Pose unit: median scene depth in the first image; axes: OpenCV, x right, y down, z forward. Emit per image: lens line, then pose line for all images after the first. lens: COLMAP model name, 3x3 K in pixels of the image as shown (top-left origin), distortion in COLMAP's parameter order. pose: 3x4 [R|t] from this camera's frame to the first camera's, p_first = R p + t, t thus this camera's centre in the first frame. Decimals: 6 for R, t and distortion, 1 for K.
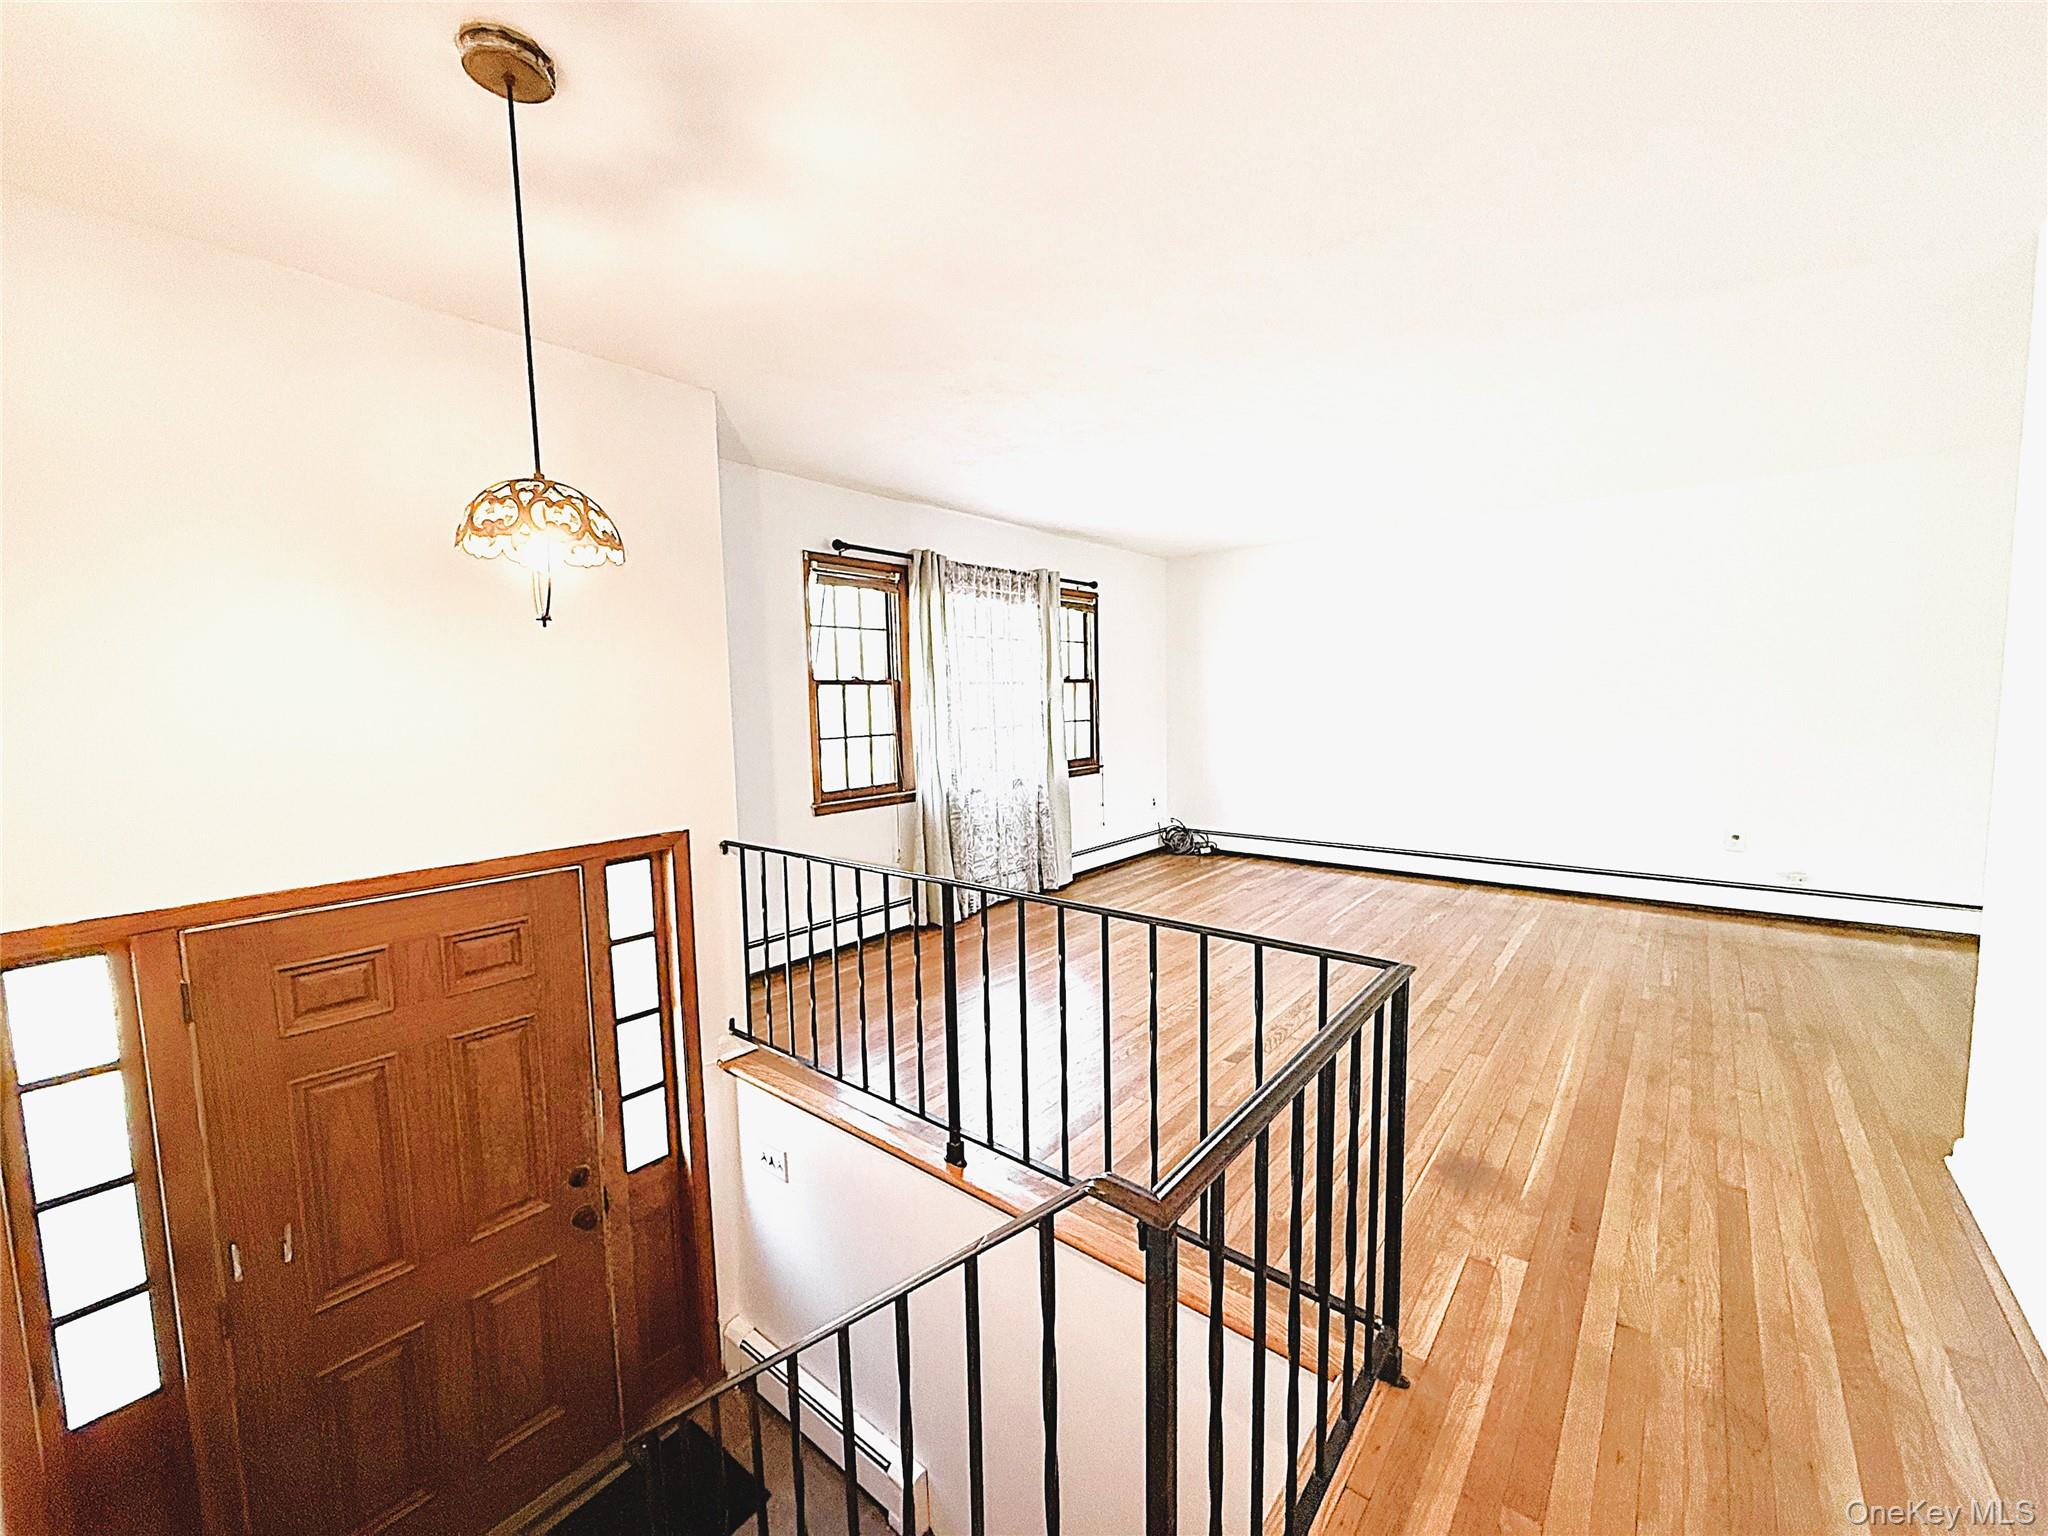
lens RADIAL K [[824.9, 0, 1021.6], [0, 824.9, 770.5], [0, 0, 1]] dist [0.000488, 0.001123]
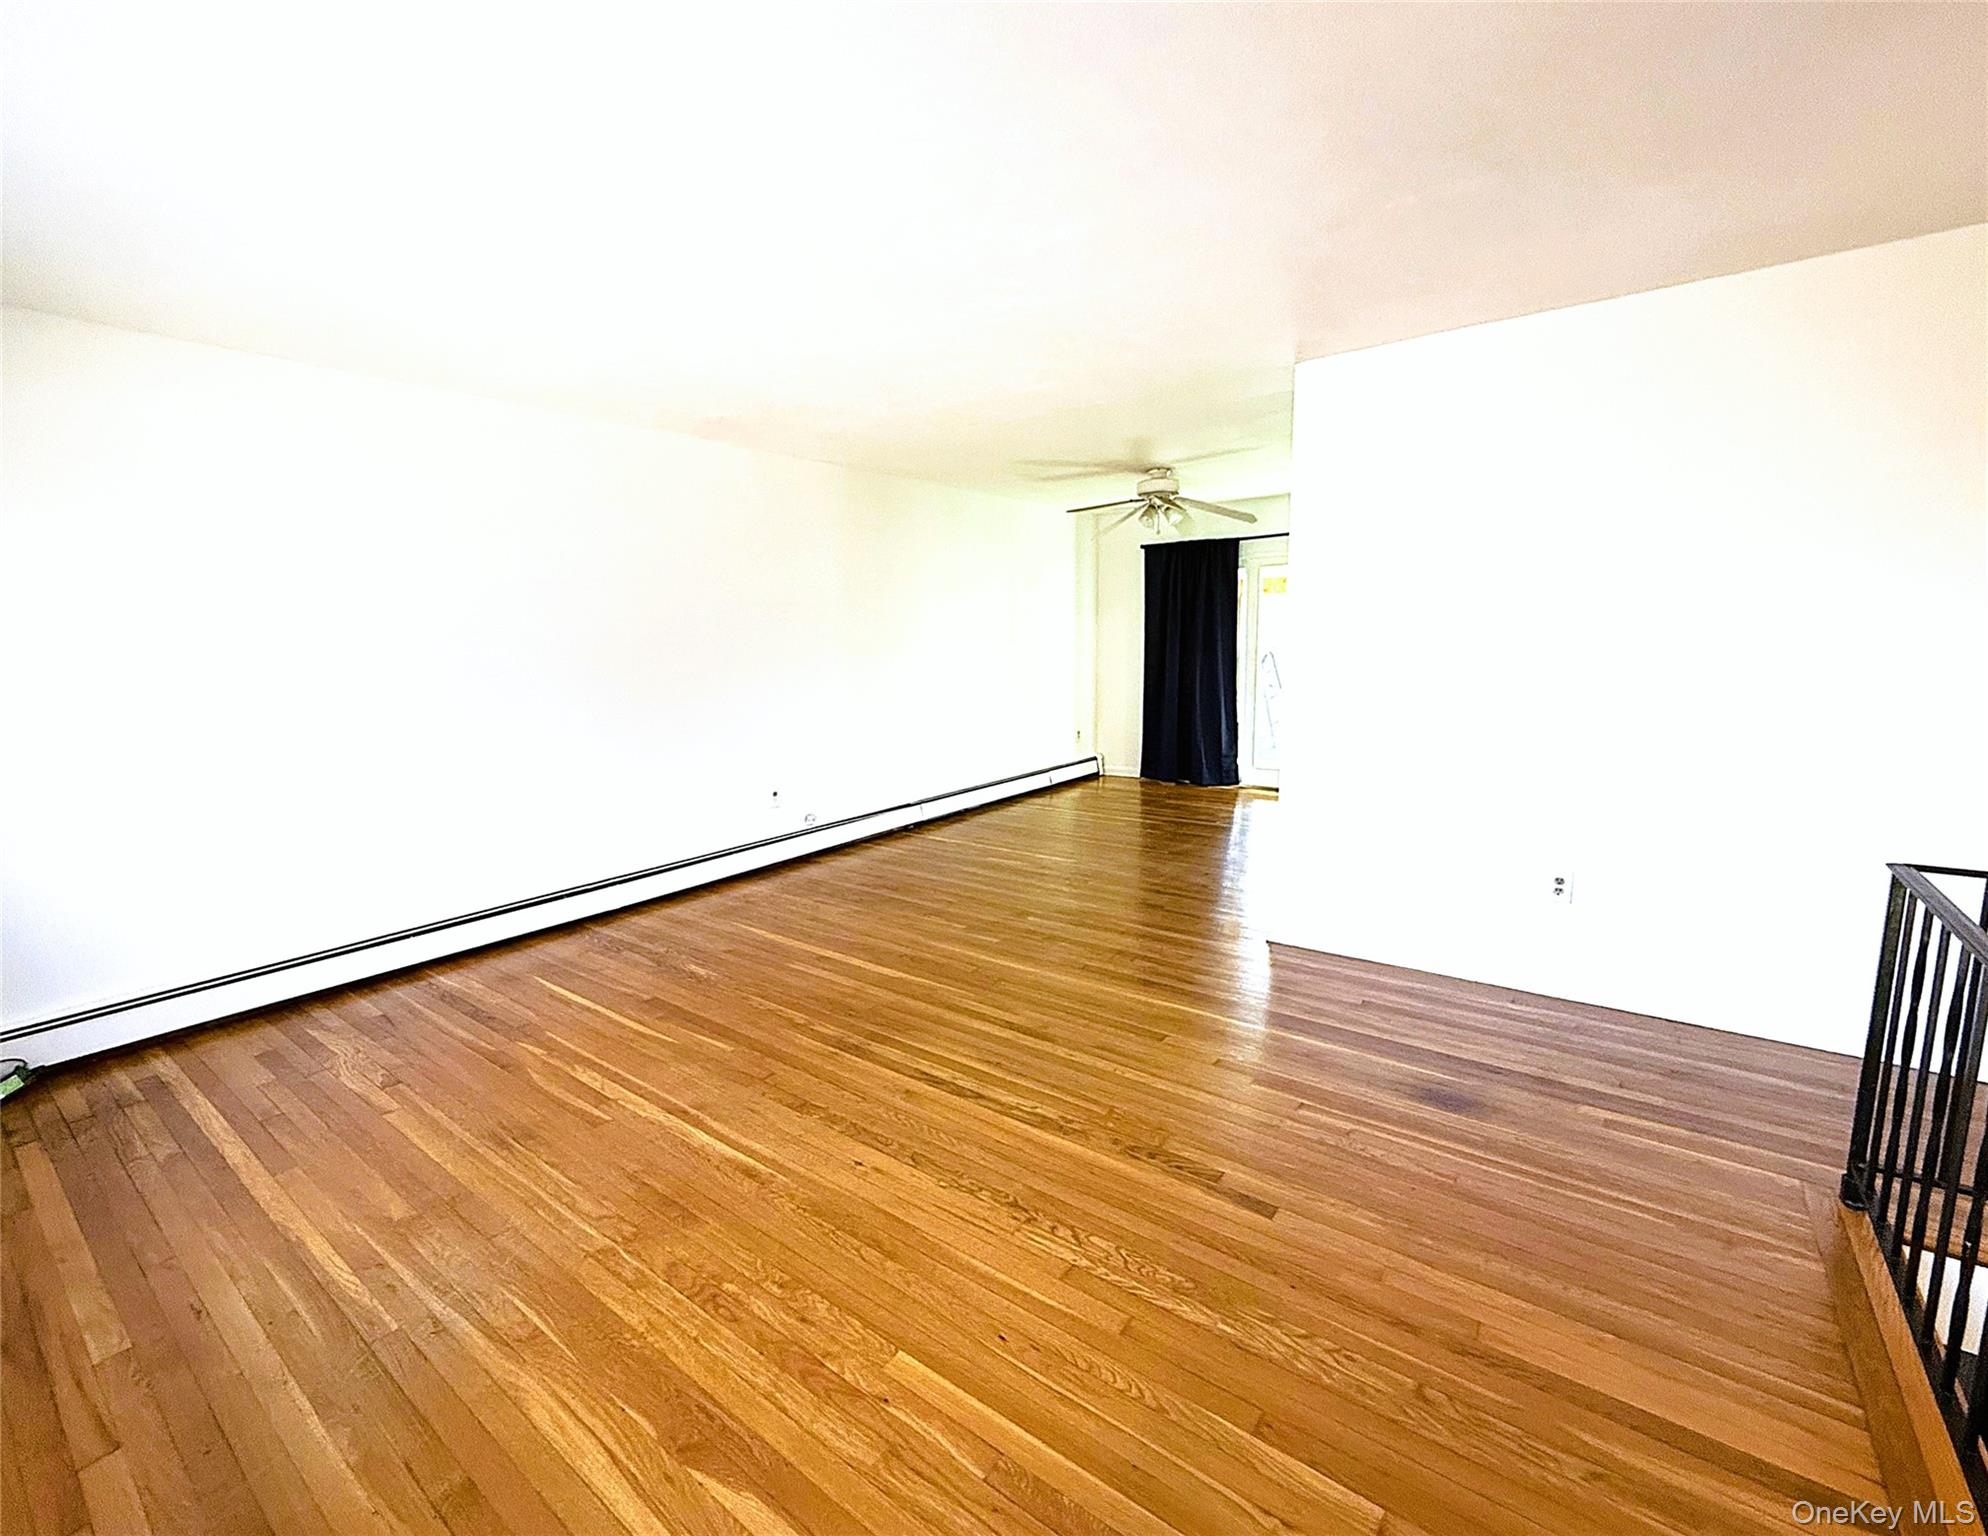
lens RADIAL K [[871.9, 0, 980.3], [0, 871.9, 779.6], [0, 0, 1]] dist [0.004372, 0.000381]
pose [[-0.022729, -0.152470, 0.988047, -0.377904], [0.117607, 0.981032, 0.154093, -0.122478], [-0.992800, 0.119703, -0.004367, 1.167835]]
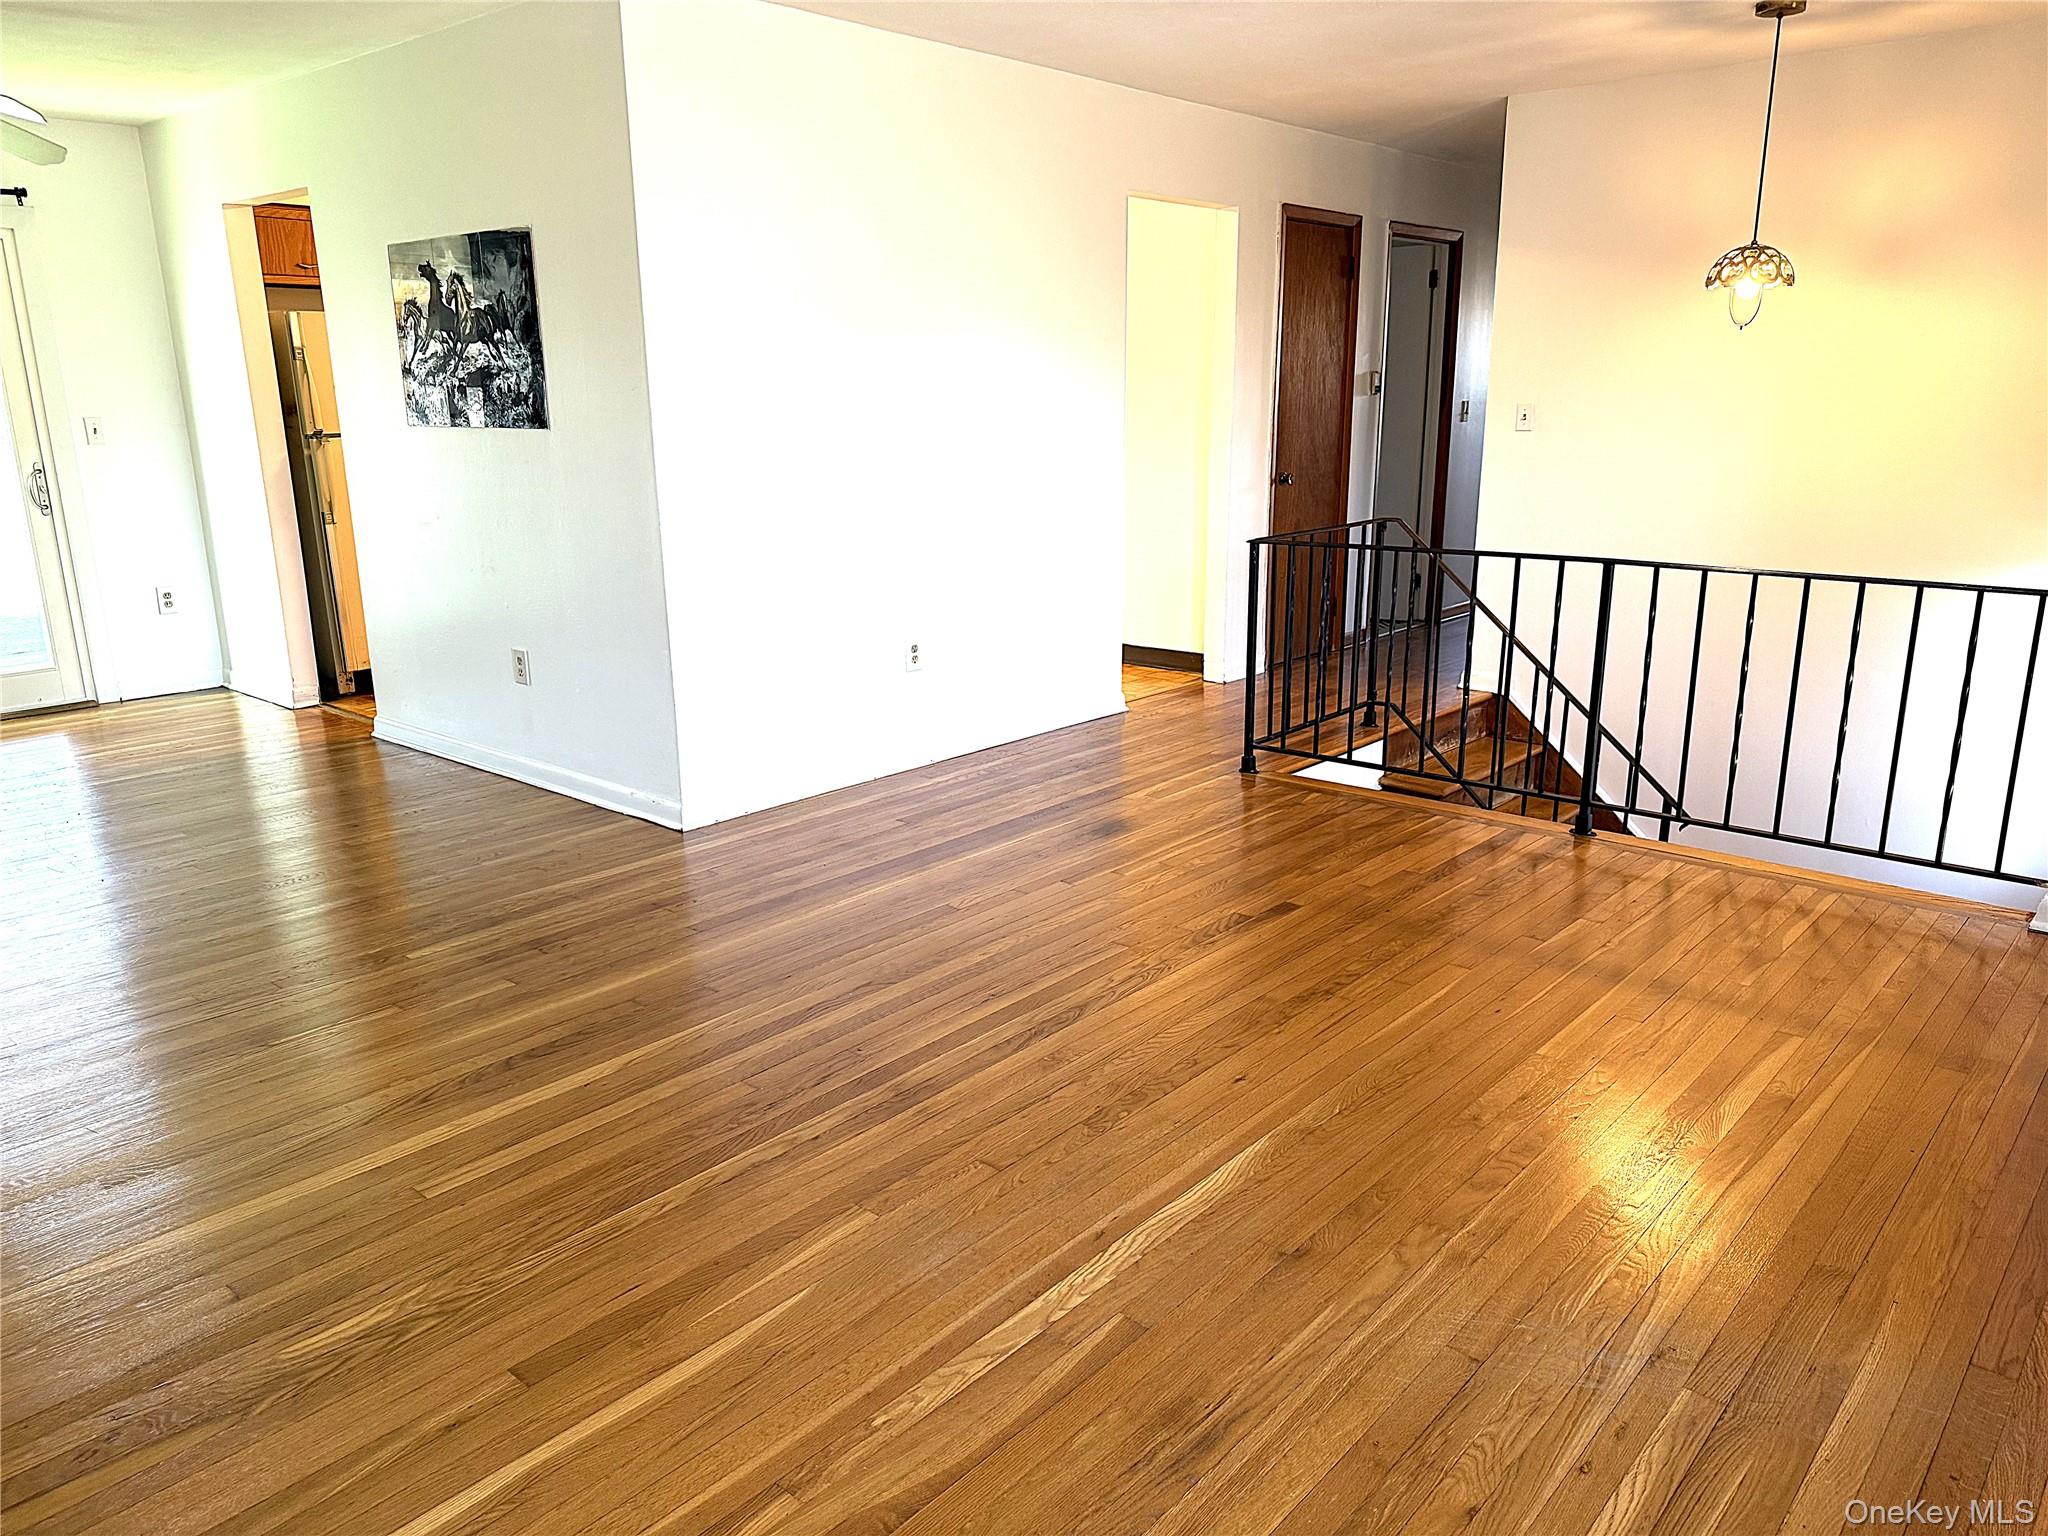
lens RADIAL K [[1443.2, 0, 1018.5], [0, 1443.2, 754.0], [0, 0, 1]] dist [0.056258, -0.067159]
pose [[-0.998937, 0.011821, 0.044549, 0.431928], [0.026040, 0.942254, 0.333886, -0.209327], [-0.038029, 0.334691, -0.941560, 2.140750]]
